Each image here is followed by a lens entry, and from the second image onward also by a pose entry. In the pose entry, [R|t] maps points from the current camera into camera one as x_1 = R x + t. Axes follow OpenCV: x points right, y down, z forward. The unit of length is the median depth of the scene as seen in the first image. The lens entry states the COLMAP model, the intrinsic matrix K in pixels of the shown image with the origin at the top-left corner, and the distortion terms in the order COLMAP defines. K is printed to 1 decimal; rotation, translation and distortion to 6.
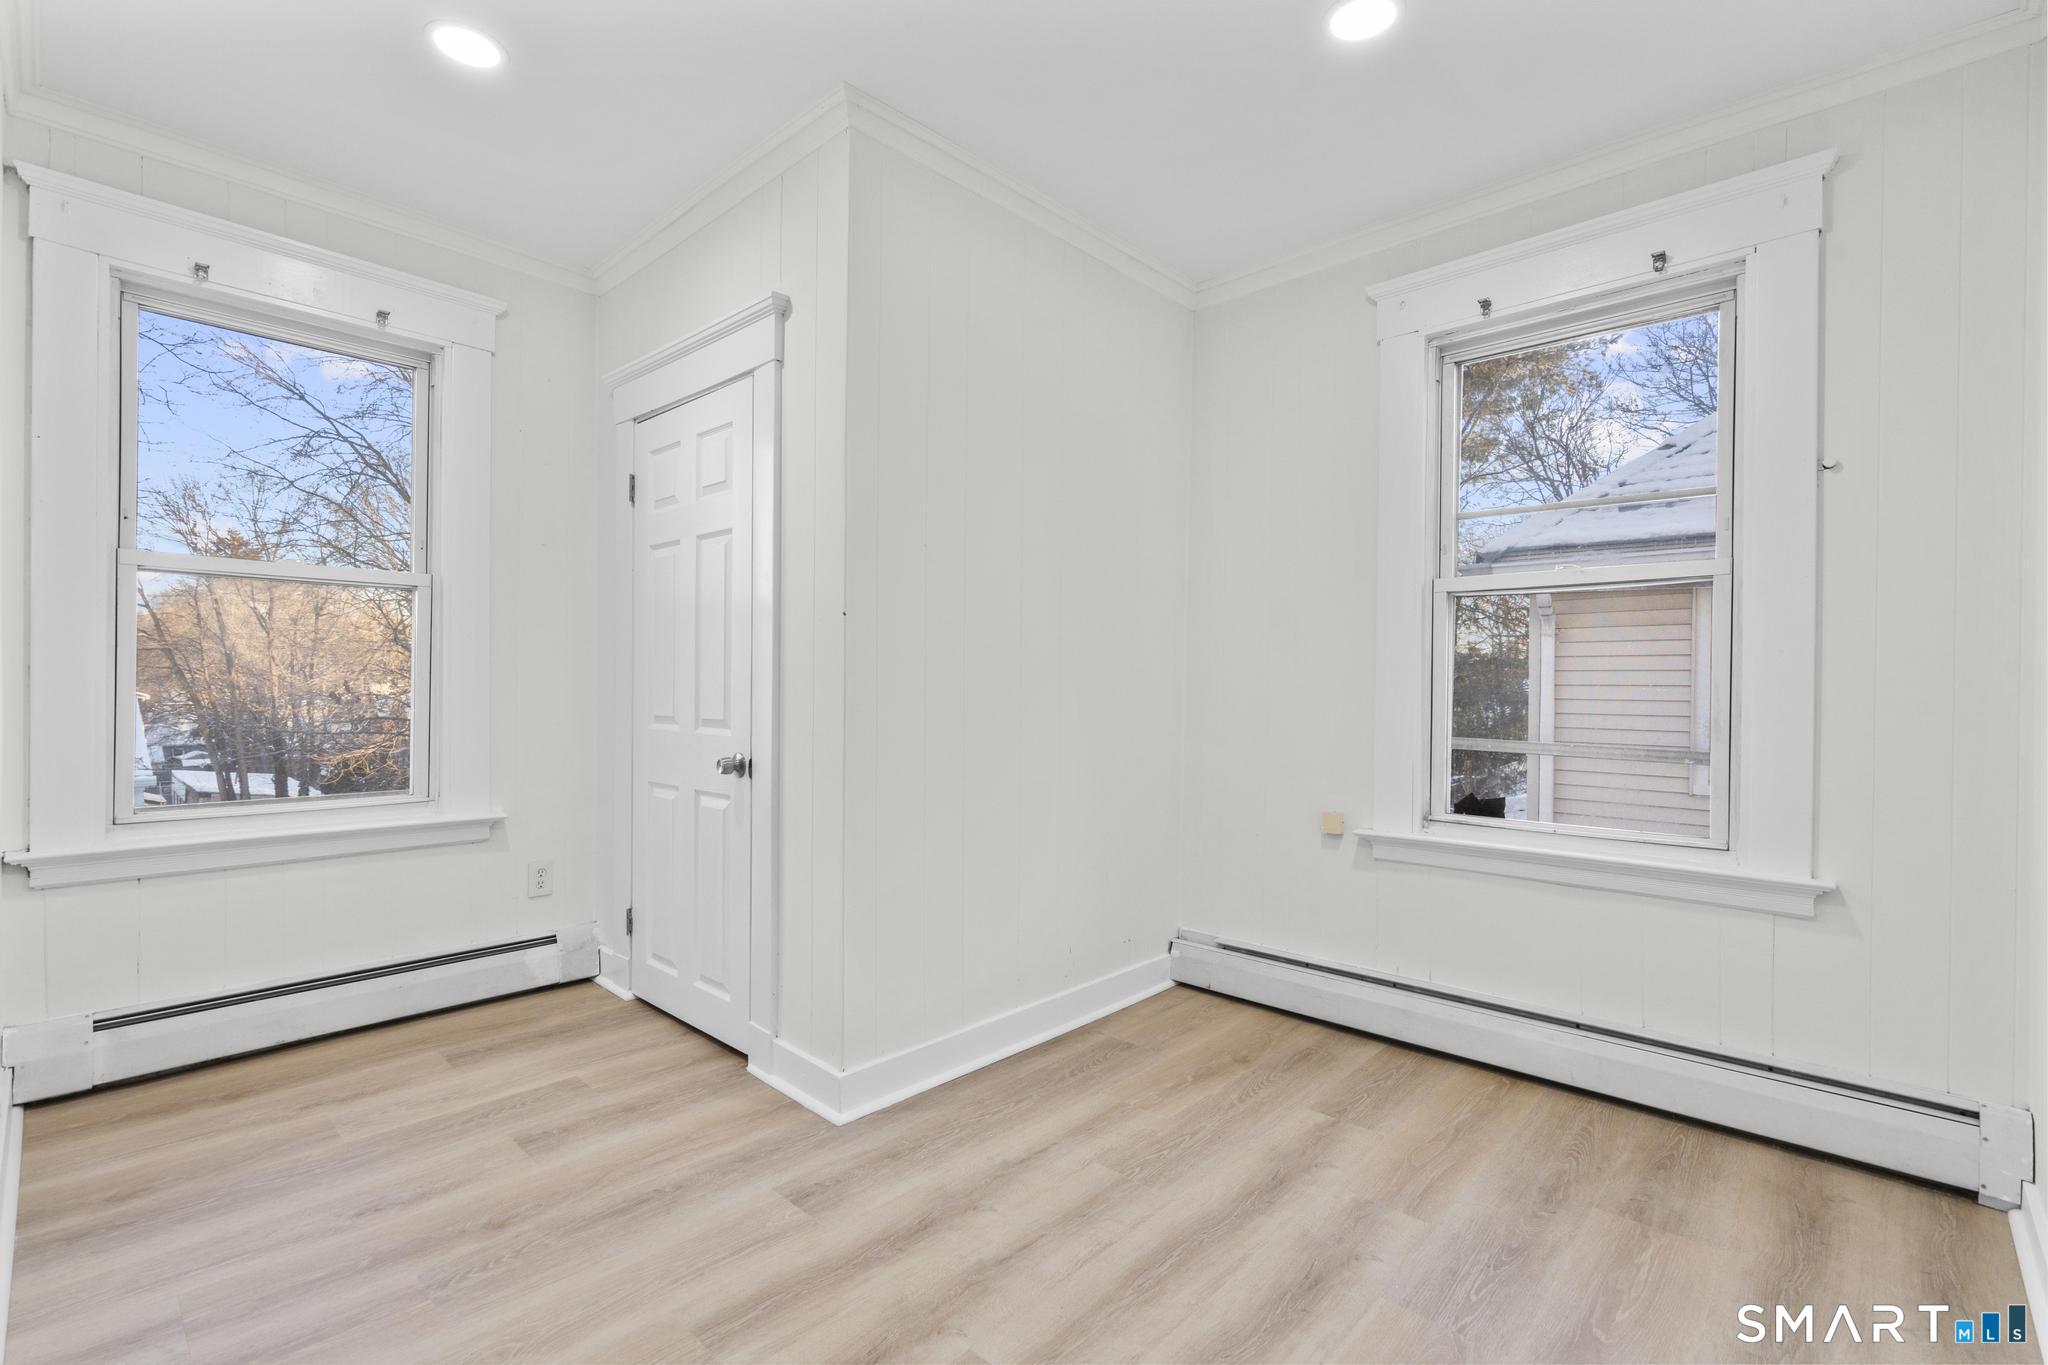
lens RADIAL K [[914.6, 0, 1021.3], [0, 914.6, 687.4], [0, 0, 1]] dist [-0.009073, 0.004217]
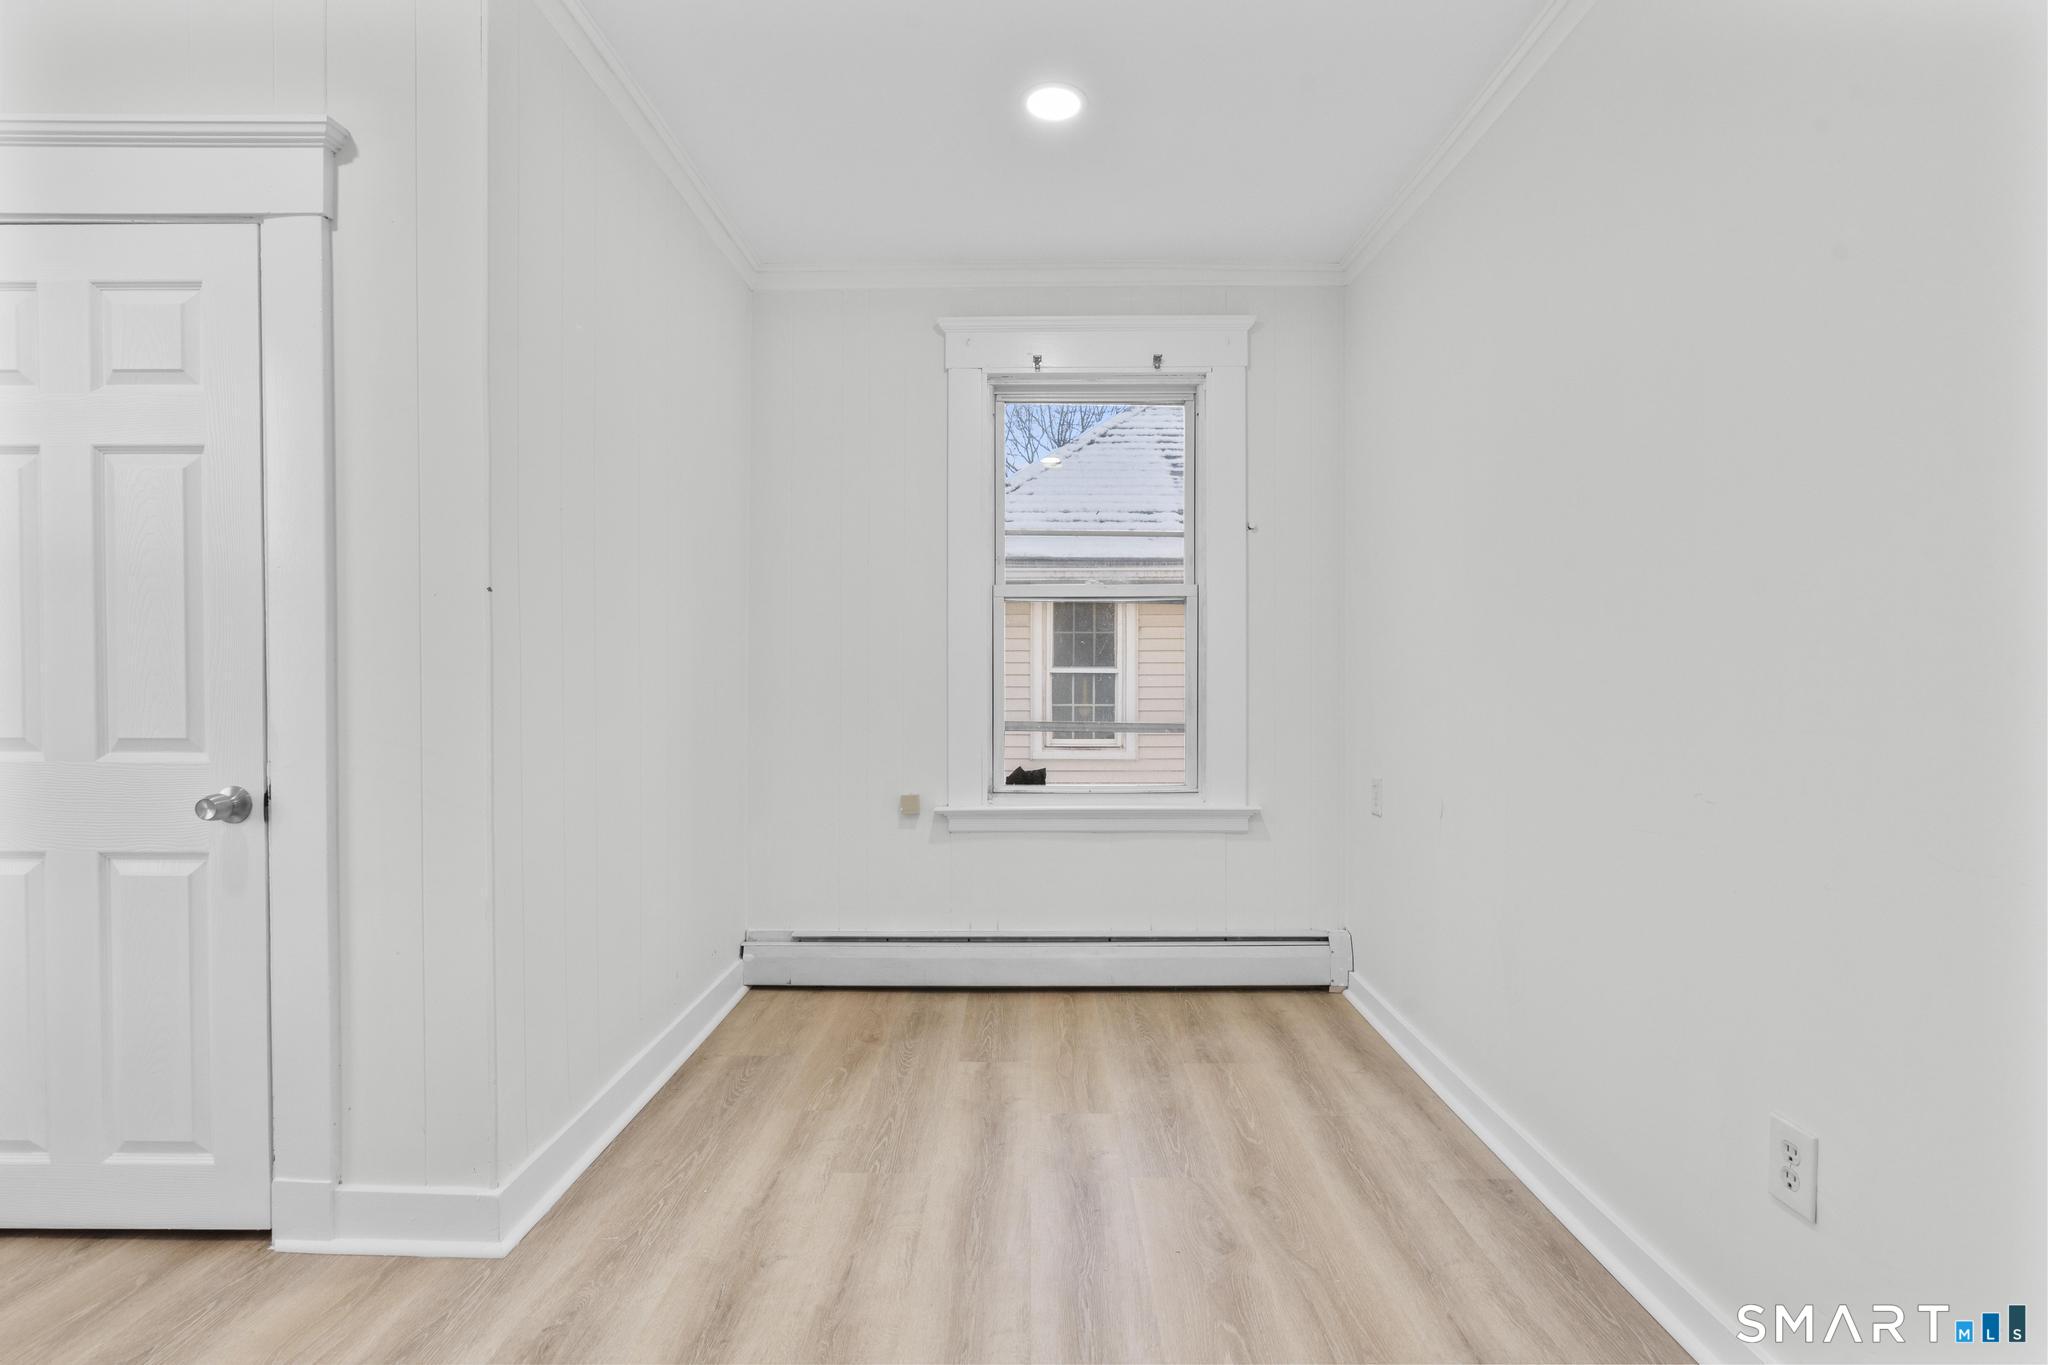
lens RADIAL K [[914.6, 0, 1021.3], [0, 914.6, 687.4], [0, 0, 1]] dist [-0.009073, 0.004217]
pose [[0.738144, -0.015678, 0.674461, -0.351479], [0.008634, 0.999868, 0.013793, -0.004913], [-0.674588, -0.004358, 0.738182, 0.130082]]
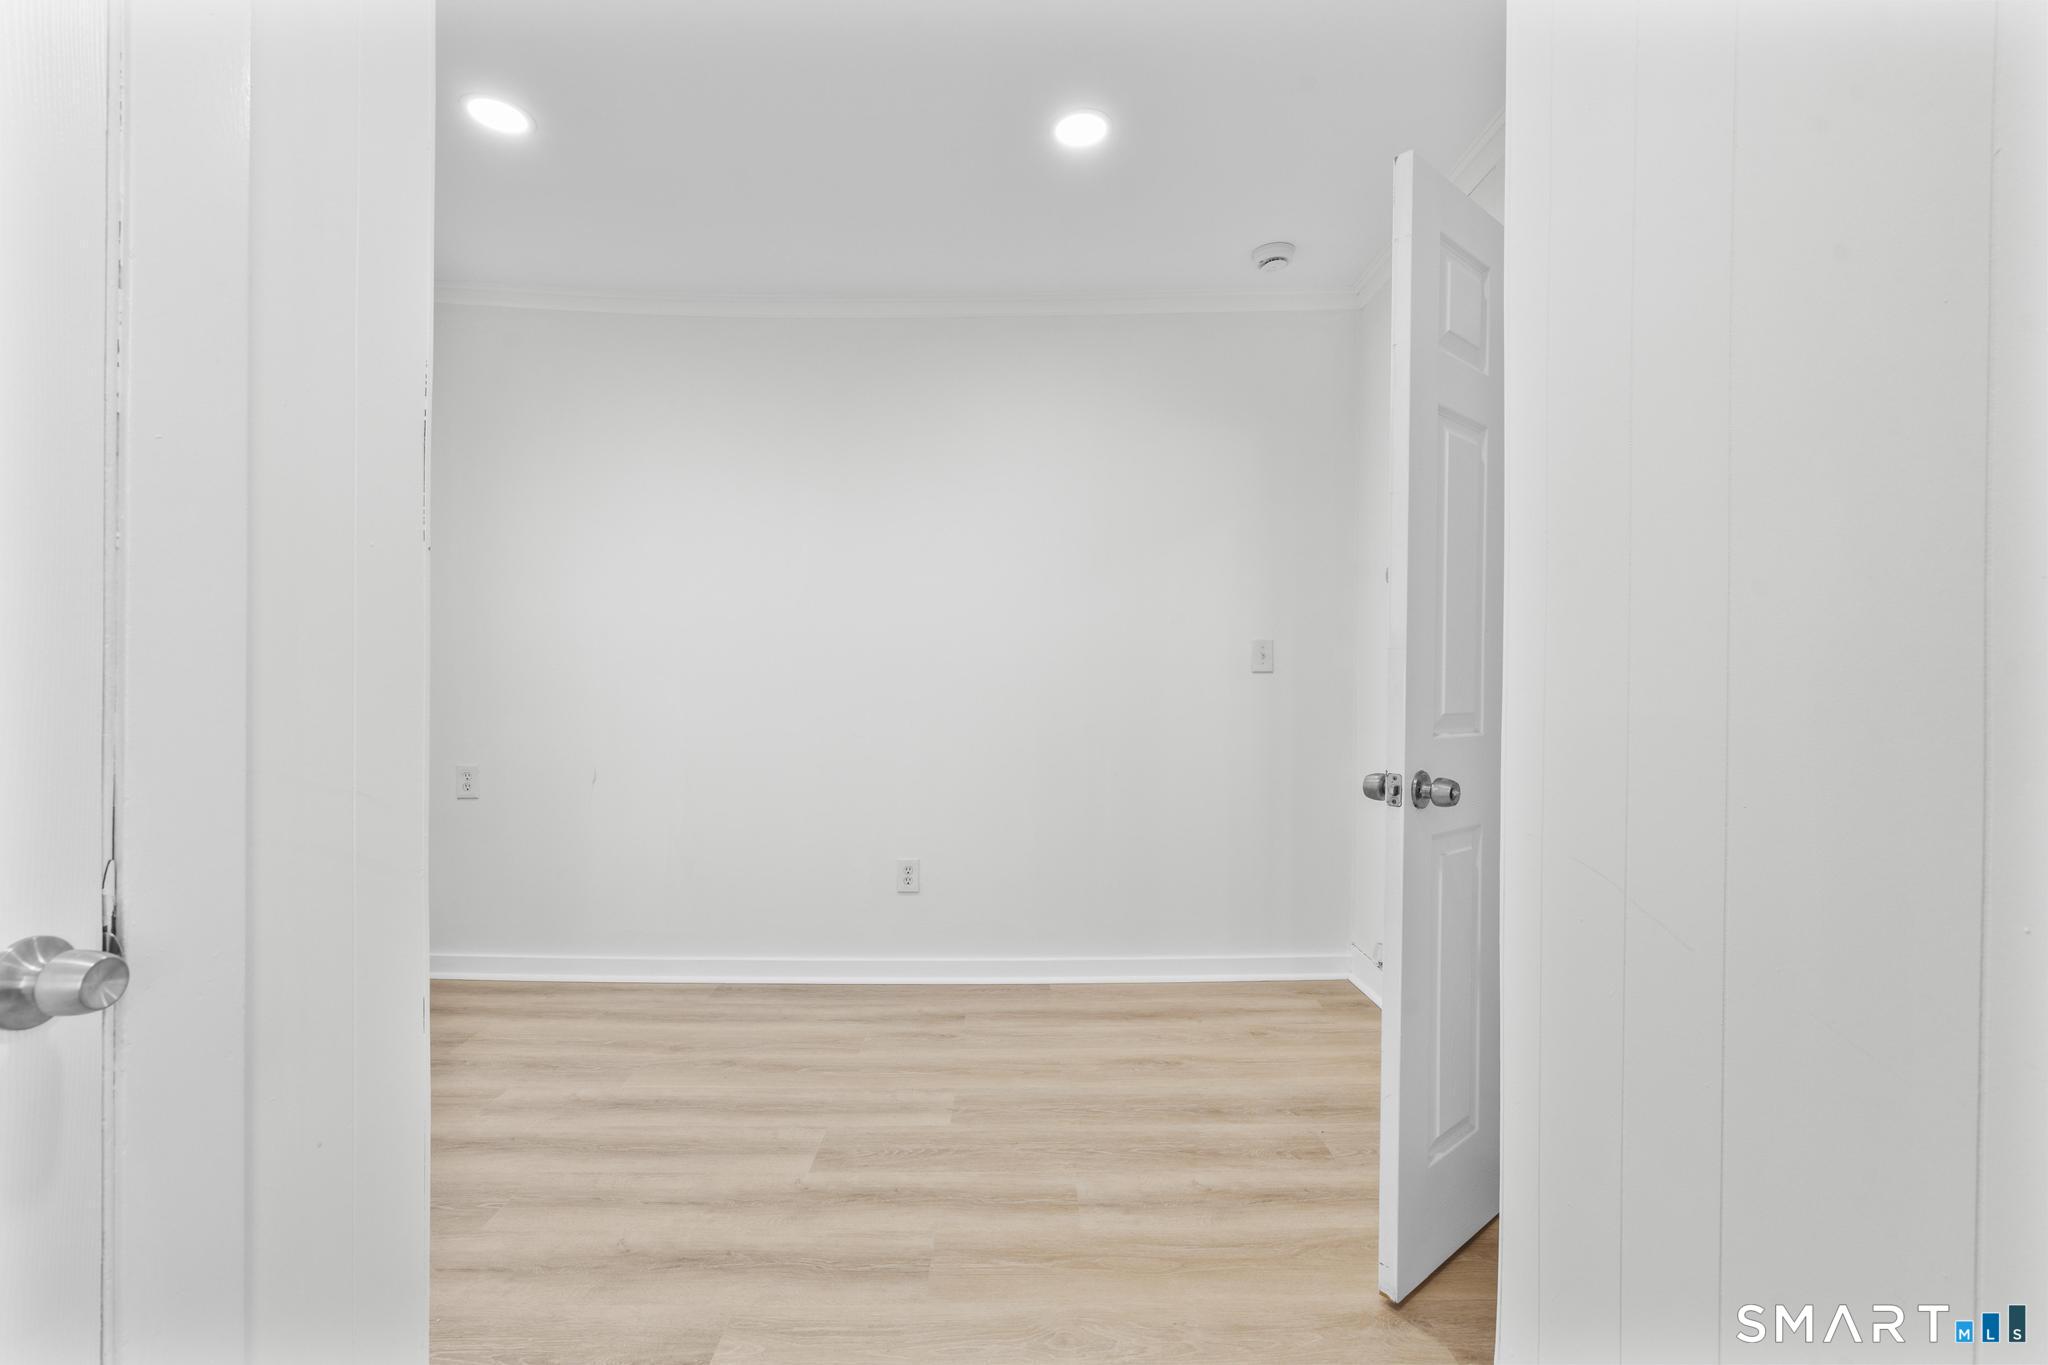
lens RADIAL K [[914.6, 0, 1021.3], [0, 914.6, 687.4], [0, 0, 1]] dist [-0.009073, 0.004217]
pose [[-0.691970, -0.017174, 0.721722, -0.751685], [-0.011927, 0.999853, 0.012357, -0.010136], [-0.721828, -0.000057, -0.692073, 1.034512]]
